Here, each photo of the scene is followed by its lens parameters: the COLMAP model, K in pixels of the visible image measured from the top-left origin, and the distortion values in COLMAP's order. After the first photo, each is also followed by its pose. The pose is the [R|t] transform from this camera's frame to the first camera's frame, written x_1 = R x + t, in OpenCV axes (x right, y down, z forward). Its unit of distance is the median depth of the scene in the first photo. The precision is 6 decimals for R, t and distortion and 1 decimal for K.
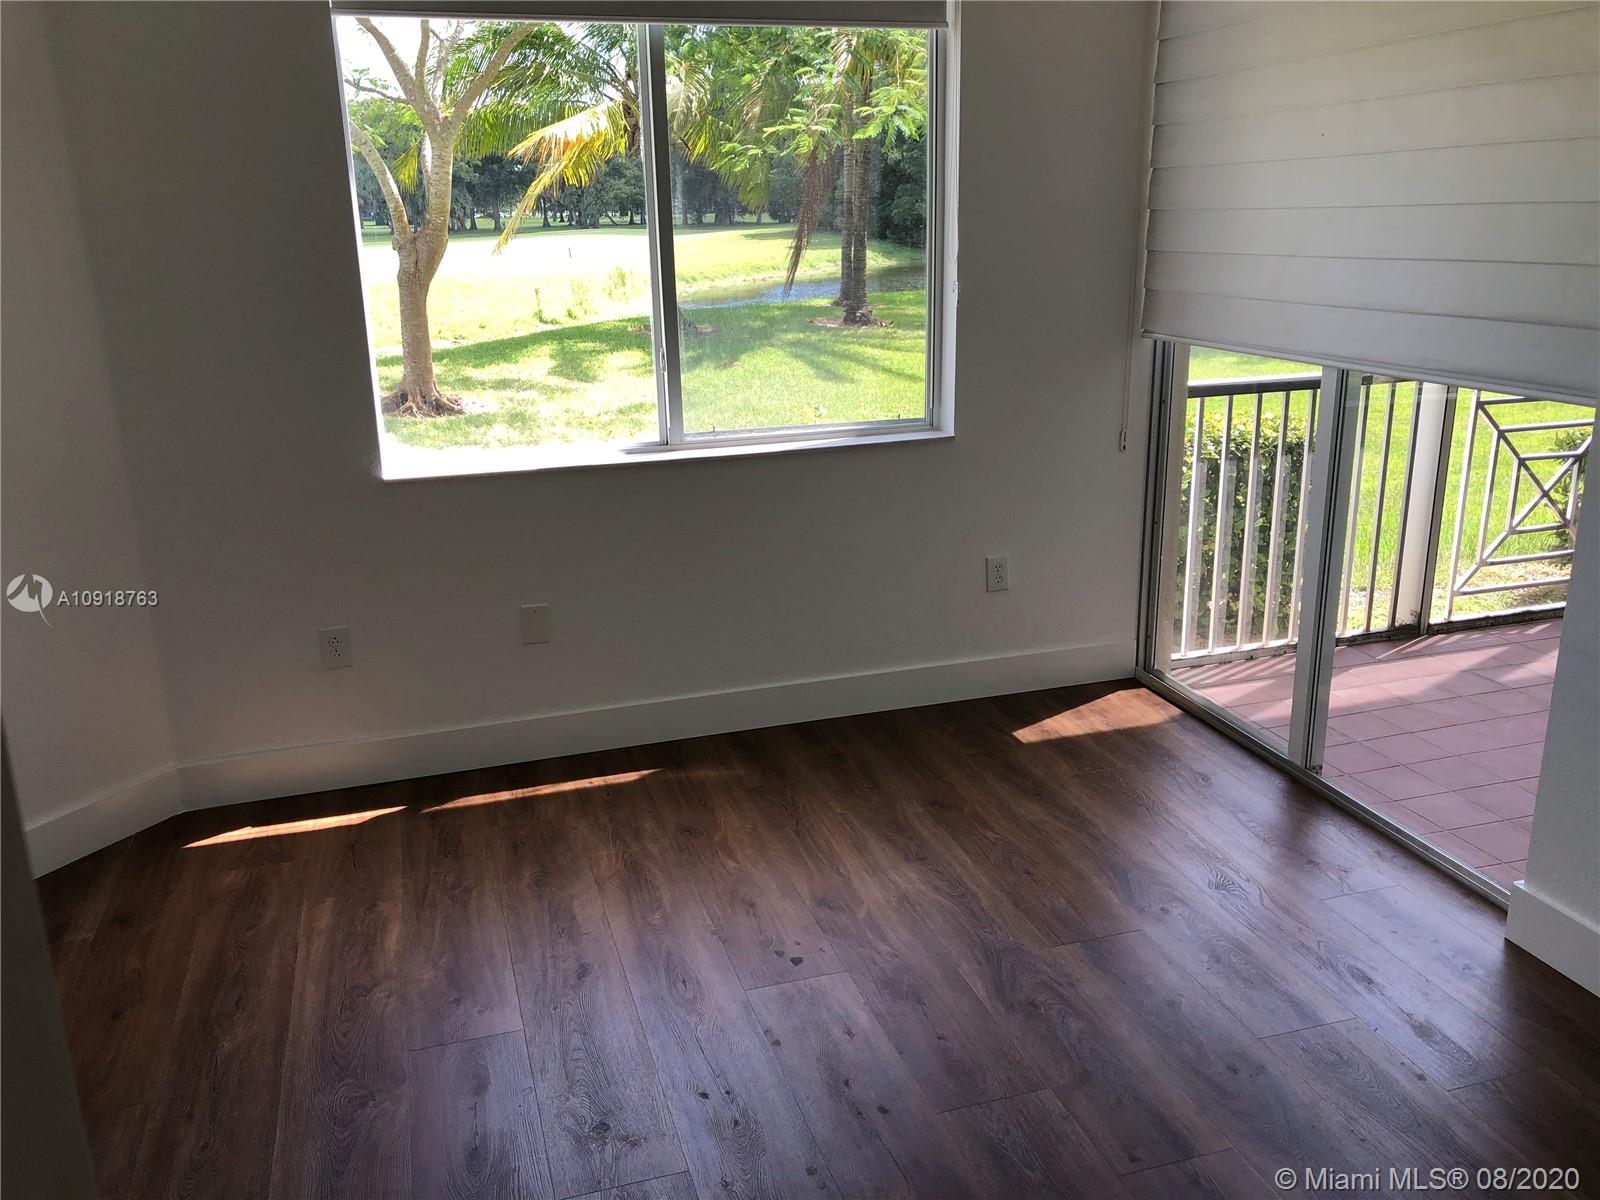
lens RADIAL K [[1320.0, 0, 797.7], [0, 1320.0, 596.3], [0, 0, 1]] dist [0.030690, 0.003593]
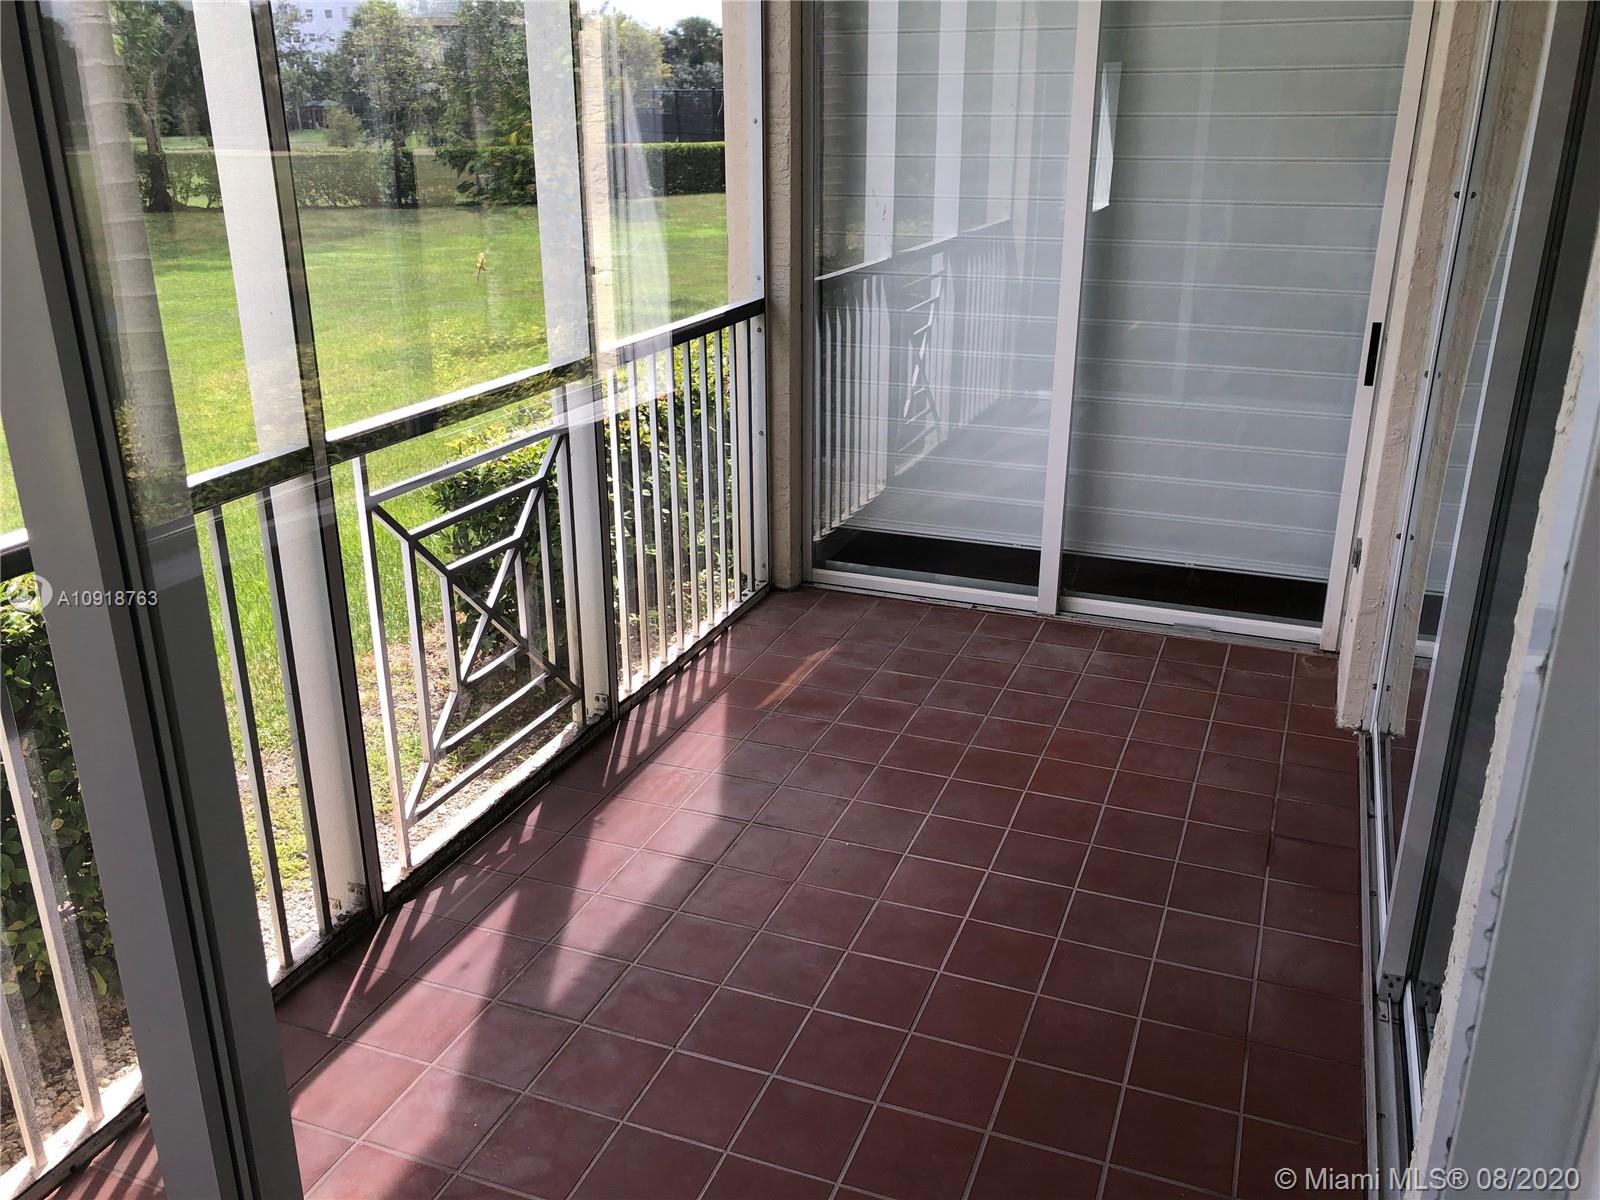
lens RADIAL K [[1320.0, 0, 795.6], [0, 1320.0, 602.2], [0, 0, 1]] dist [0.030690, 0.003593]
pose [[0.632885, -0.257211, 0.730273, 0.209716], [0.201101, 0.965444, 0.165758, -0.156869], [-0.747673, 0.041953, 0.662741, 0.499068]]
